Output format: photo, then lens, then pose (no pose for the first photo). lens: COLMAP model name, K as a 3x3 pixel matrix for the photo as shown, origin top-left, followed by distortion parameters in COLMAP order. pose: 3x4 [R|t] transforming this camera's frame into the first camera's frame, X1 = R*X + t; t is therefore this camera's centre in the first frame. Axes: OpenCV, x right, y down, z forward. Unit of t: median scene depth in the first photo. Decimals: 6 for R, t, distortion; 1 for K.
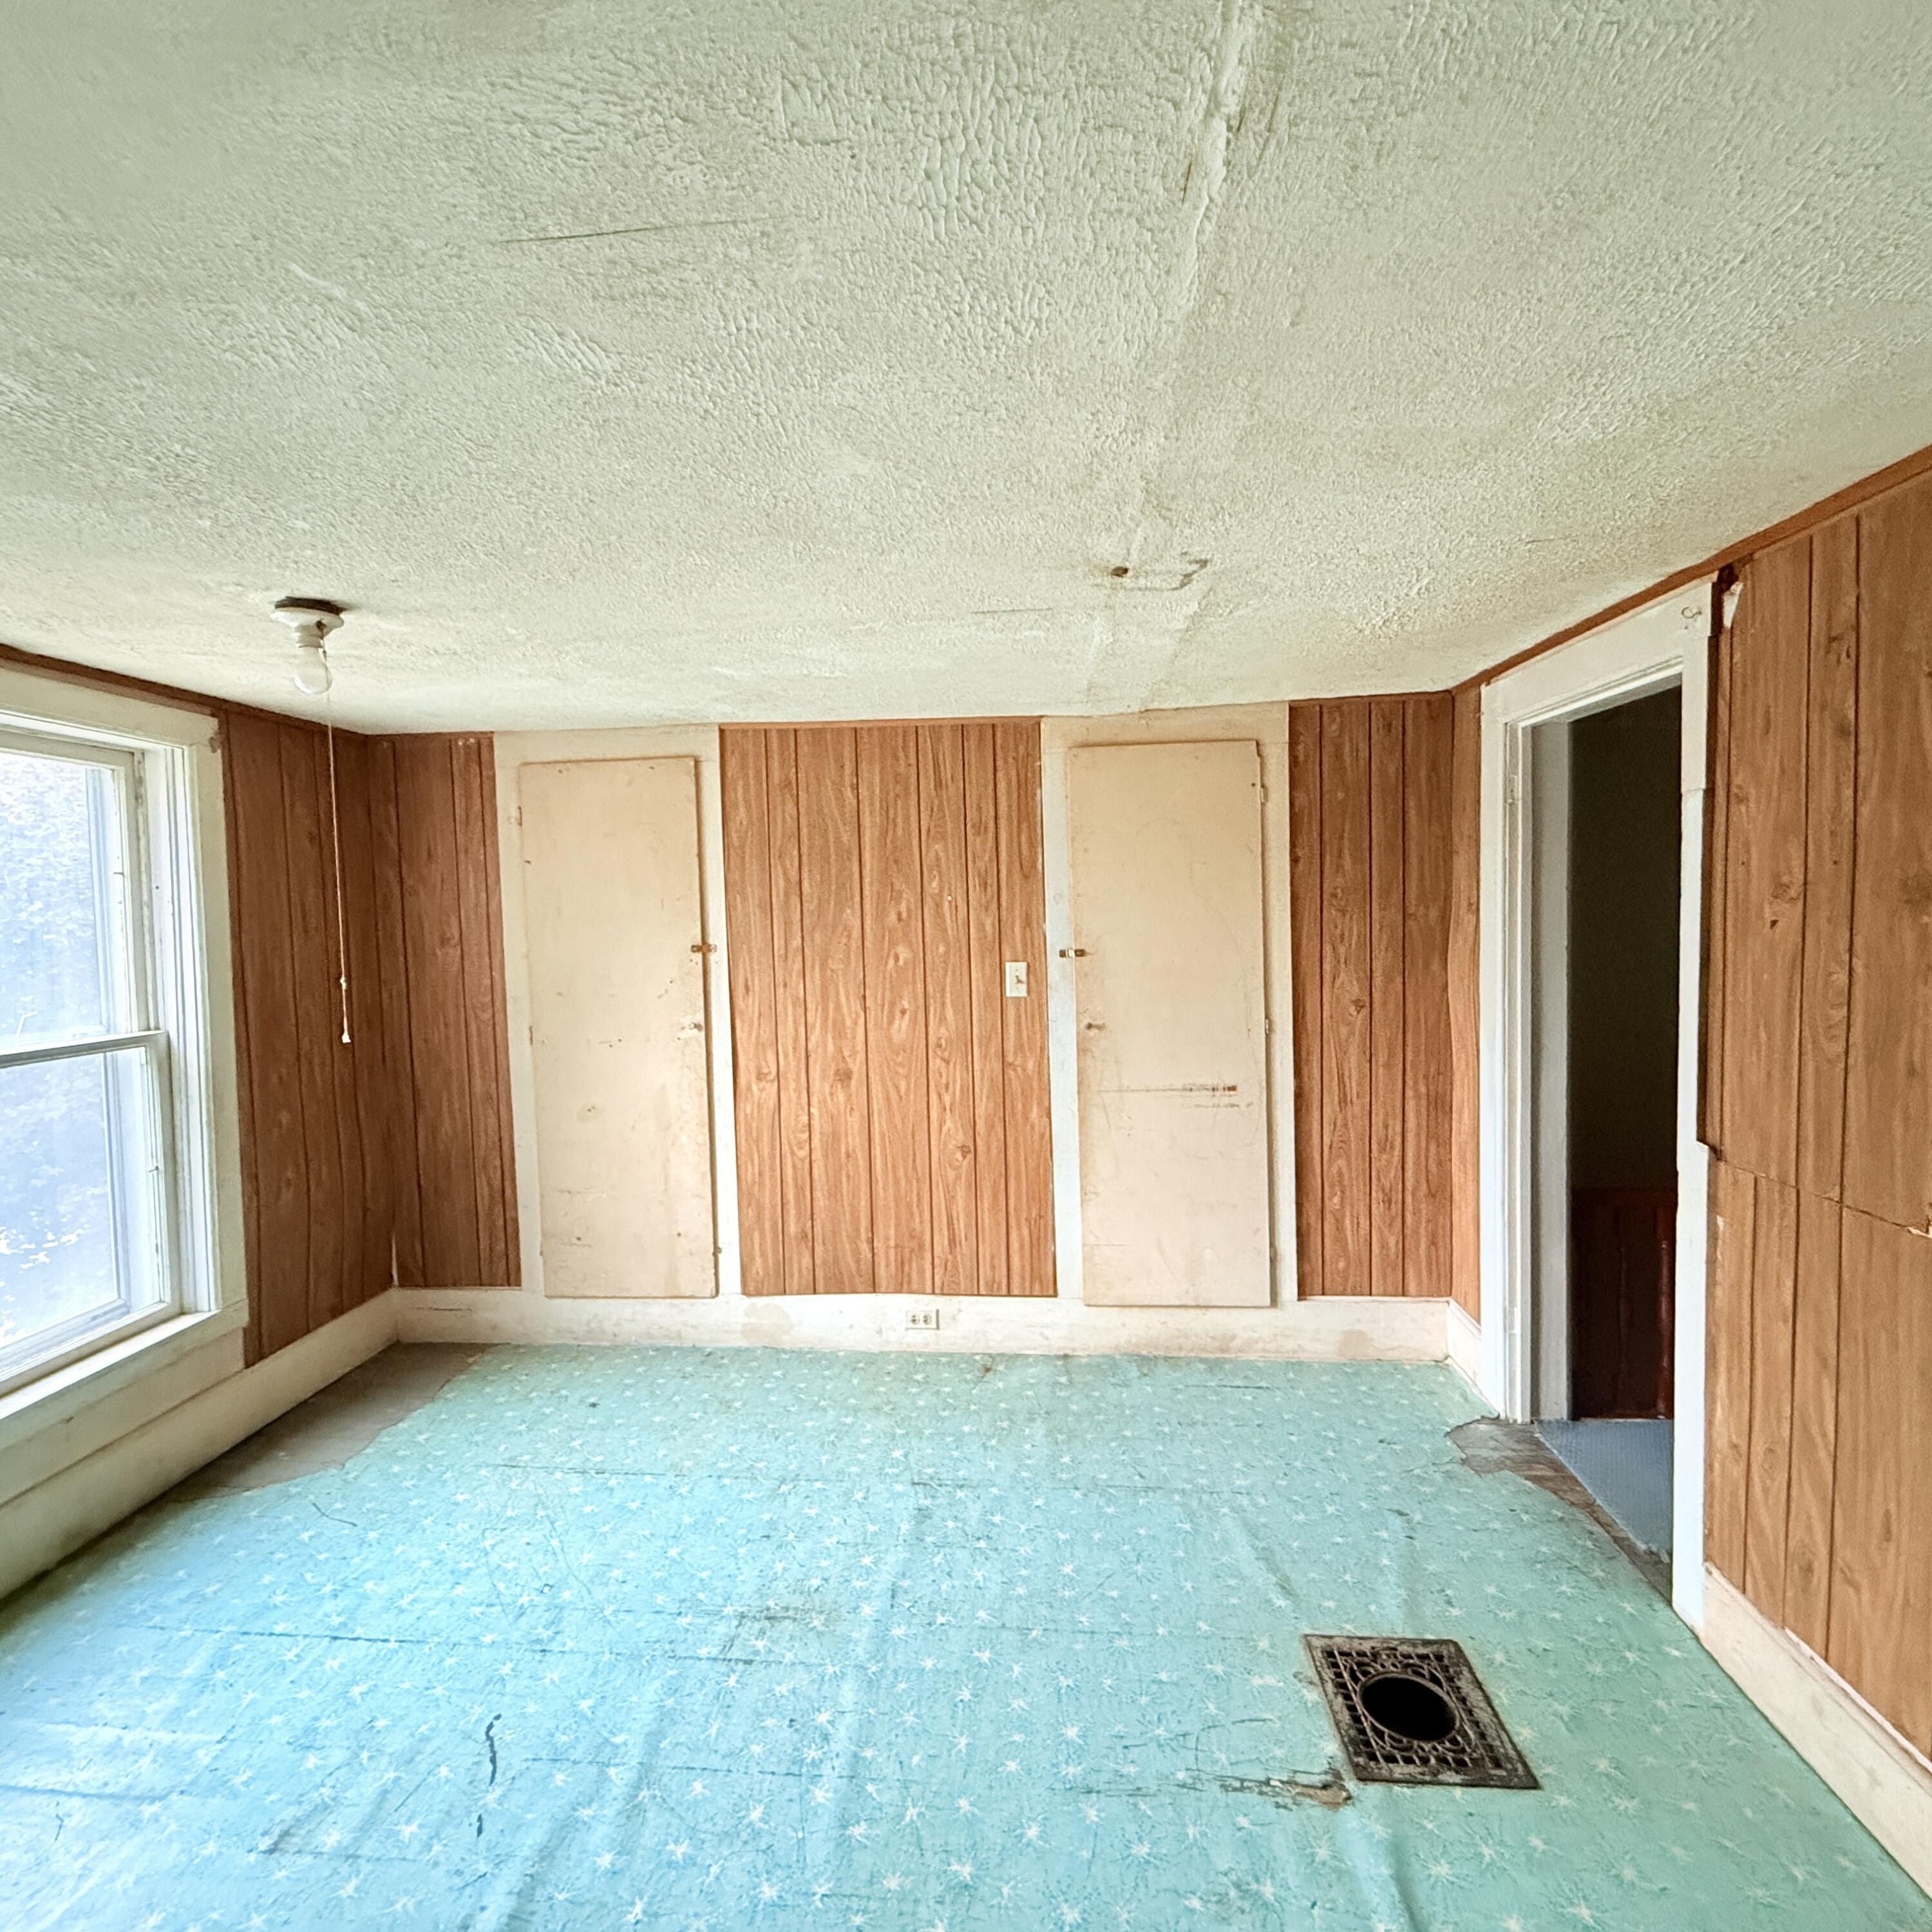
lens RADIAL K [[1026.3, 0, 956.2], [0, 1026.3, 971.9], [0, 0, 1]] dist [-0.003478, -0.001614]
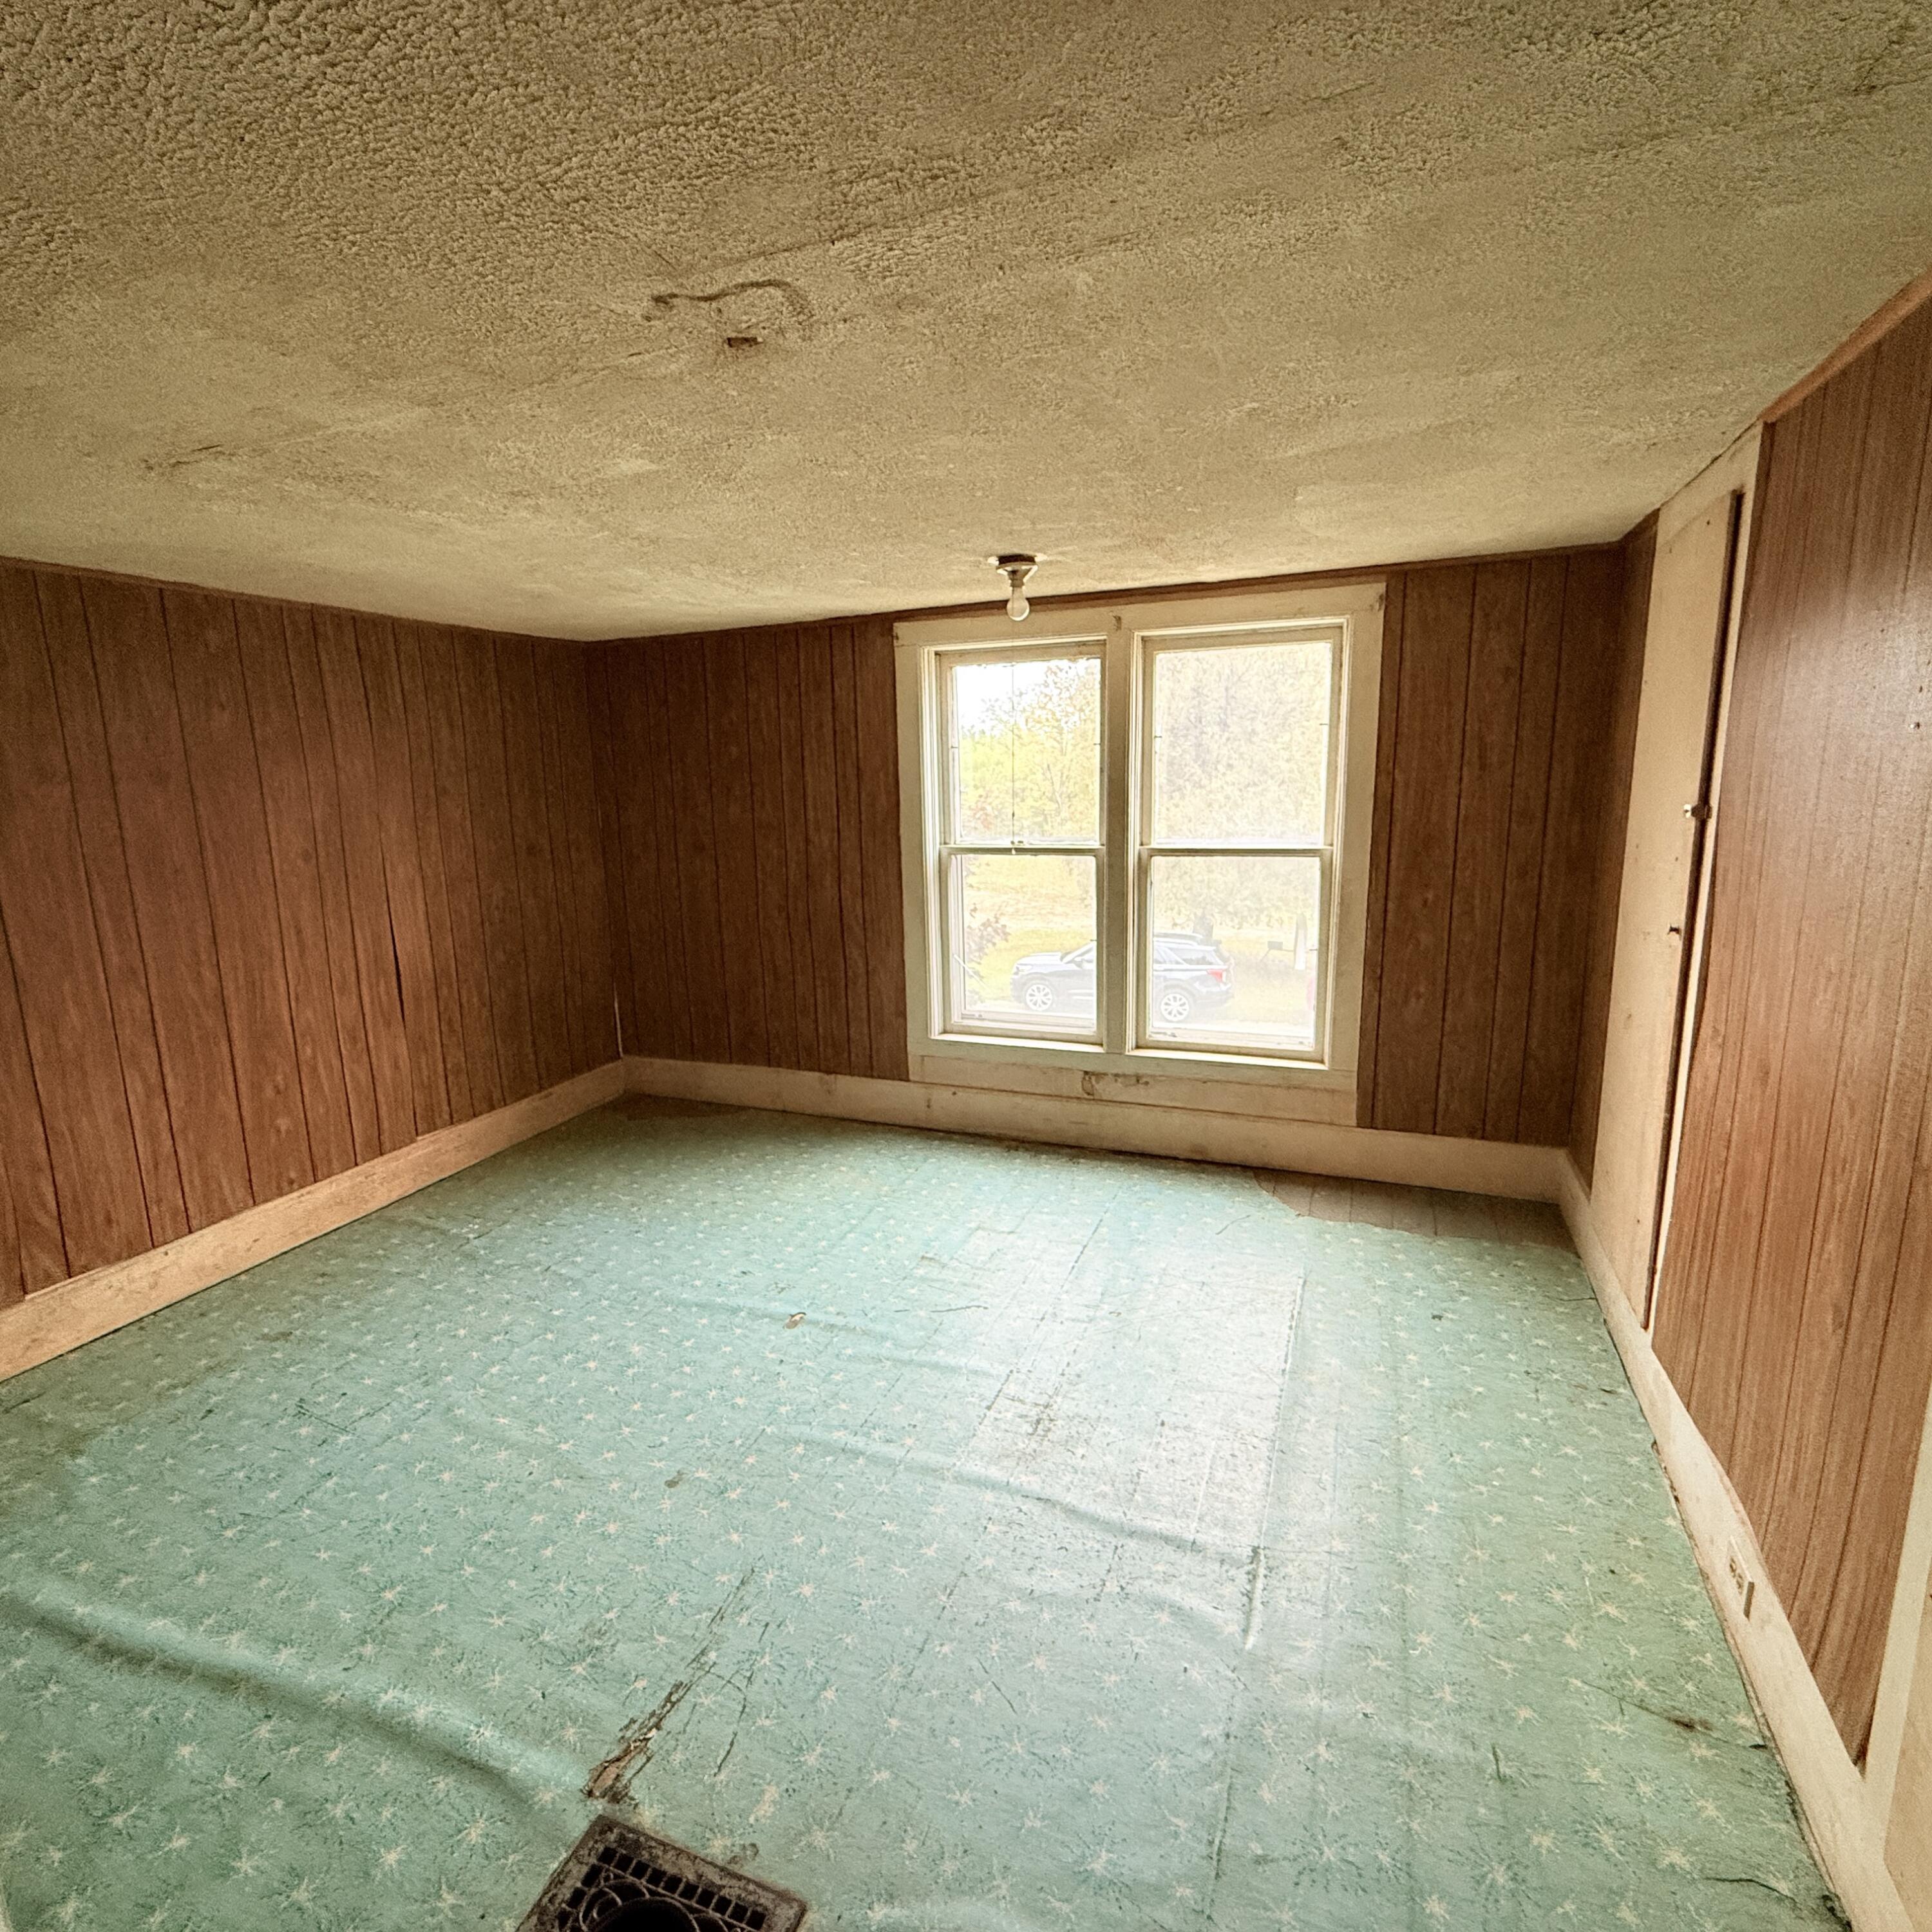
lens RADIAL K [[1026.3, 0, 956.2], [0, 1026.3, 966.3], [0, 0, 1]] dist [-0.003478, -0.001614]
pose [[-0.297324, 0.202155, -0.933130, 0.901453], [-0.023115, 0.975518, 0.218703, -0.100546], [0.954497, 0.086595, -0.285372, 1.377560]]
